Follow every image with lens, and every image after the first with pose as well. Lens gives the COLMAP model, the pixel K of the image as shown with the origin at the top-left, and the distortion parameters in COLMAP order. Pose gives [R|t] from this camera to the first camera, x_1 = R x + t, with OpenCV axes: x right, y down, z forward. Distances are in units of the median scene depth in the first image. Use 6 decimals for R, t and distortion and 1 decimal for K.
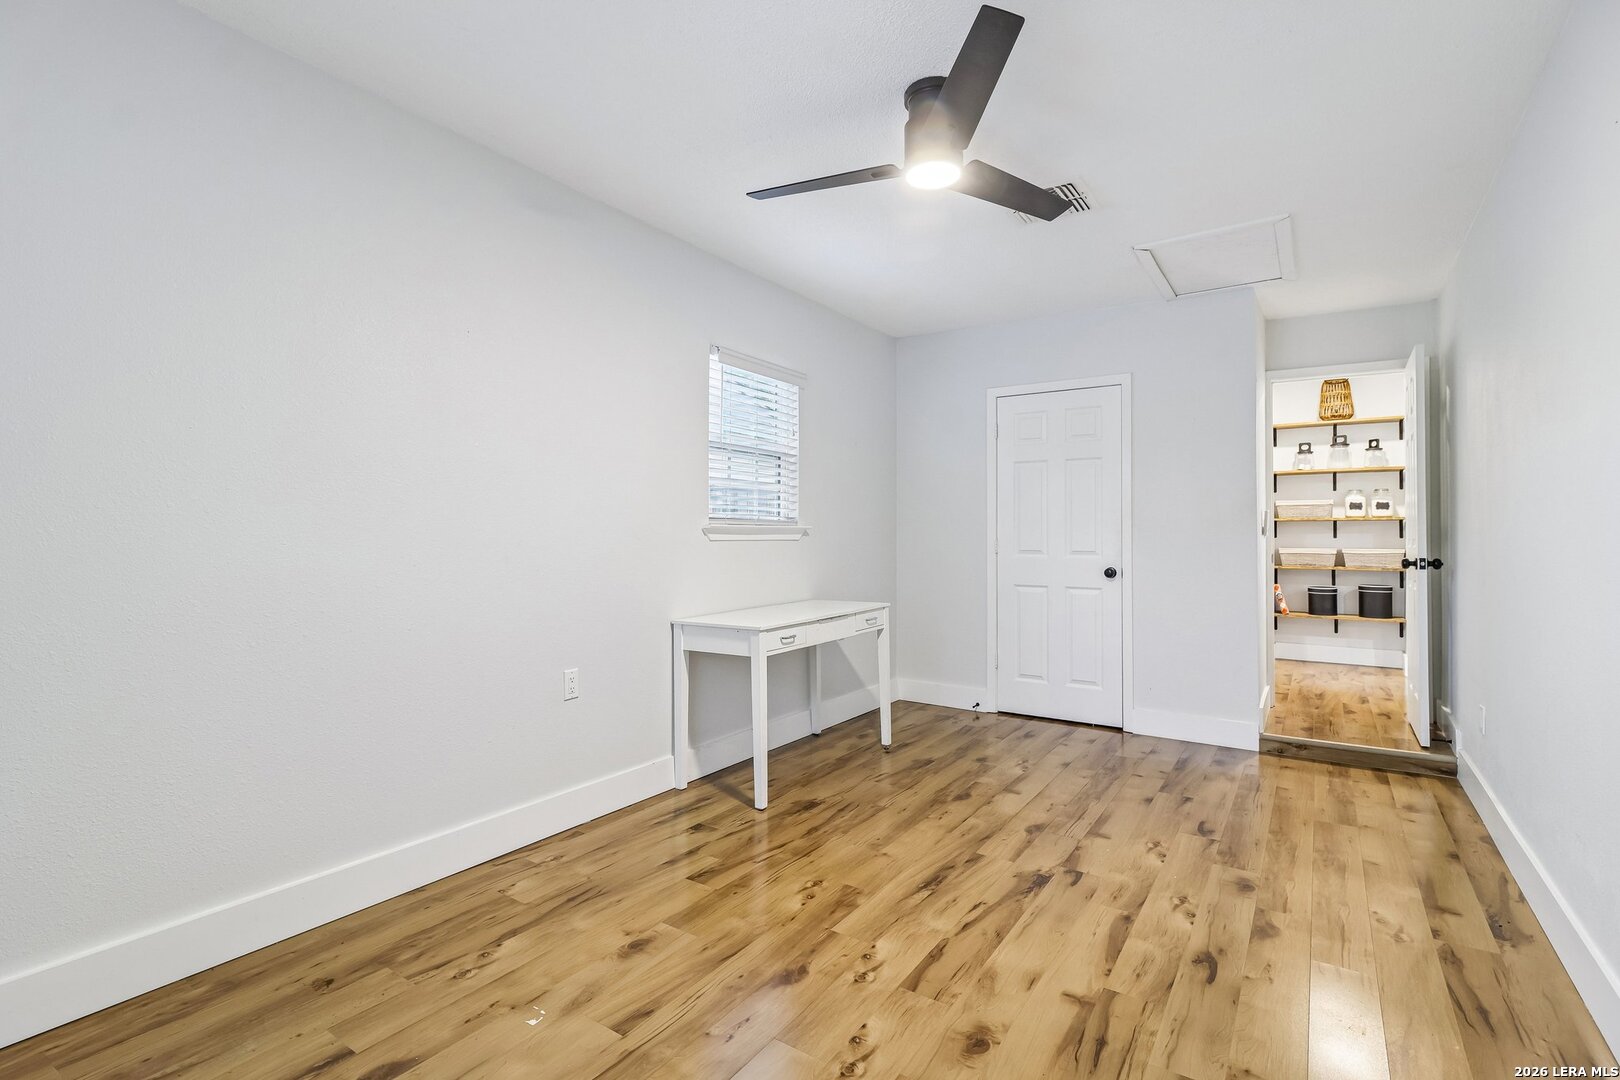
lens RADIAL K [[746.3, 0, 807.4], [0, 746.3, 531.8], [0, 0, 1]] dist [0.003088, -0.001180]
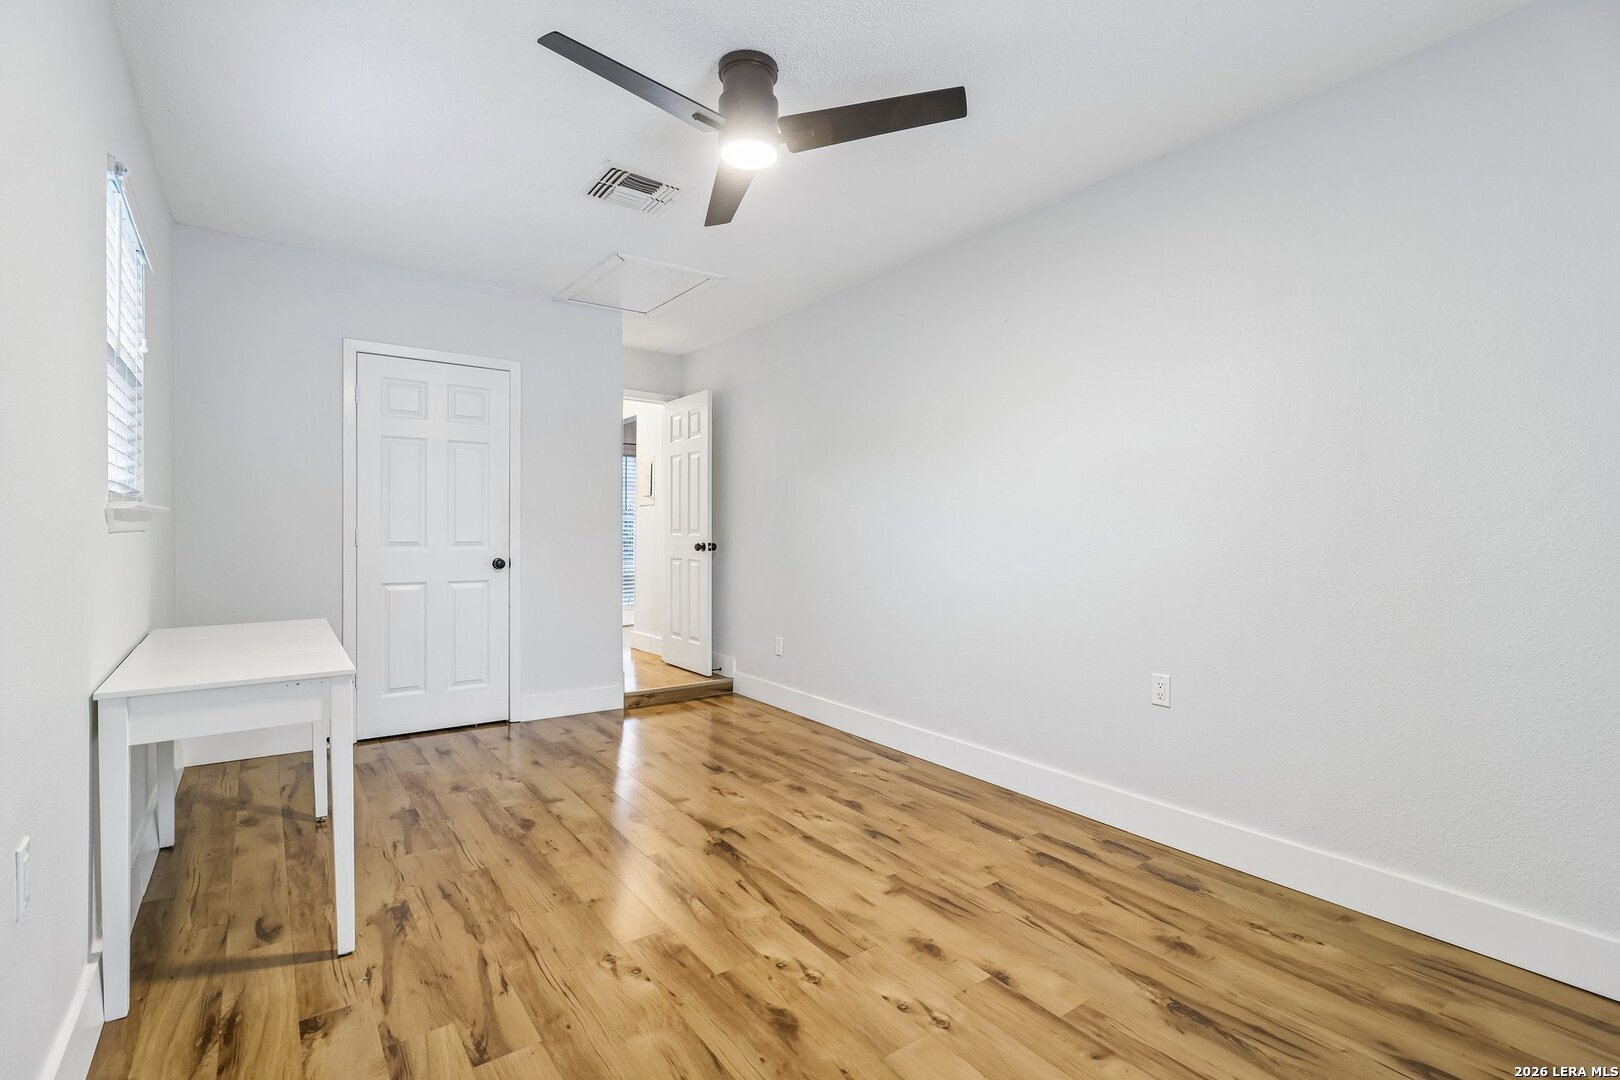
lens RADIAL K [[746.3, 0, 796.9], [0, 746.3, 541.4], [0, 0, 1]] dist [0.003088, -0.001180]
pose [[0.350822, -0.014235, 0.936334, -0.614737], [-0.012465, 0.999725, 0.019869, 0.003246], [-0.936359, -0.018642, 0.350548, 0.500300]]
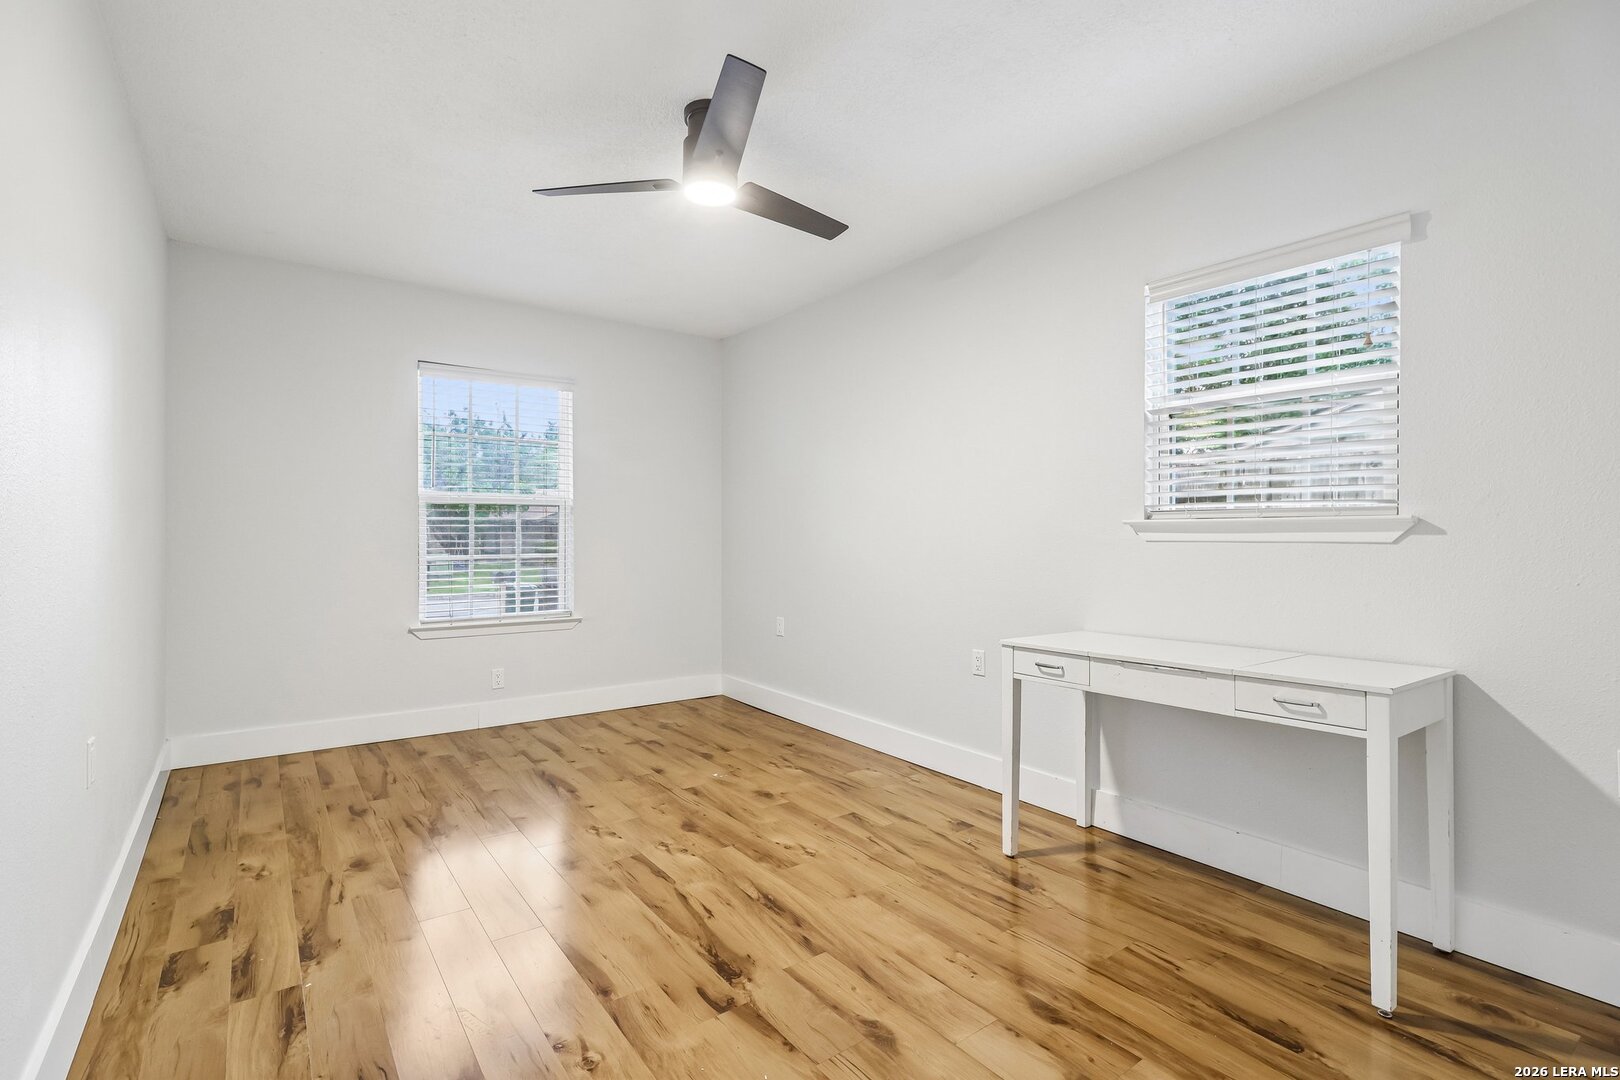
lens RADIAL K [[746.3, 0, 821.0], [0, 746.3, 540.8], [0, 0, 1]] dist [0.003088, -0.001180]
pose [[-0.315325, 0.002703, -0.948980, 0.962899], [0.001715, 0.999996, 0.002279, 0.012211], [0.948982, -0.000909, -0.315329, 1.260427]]
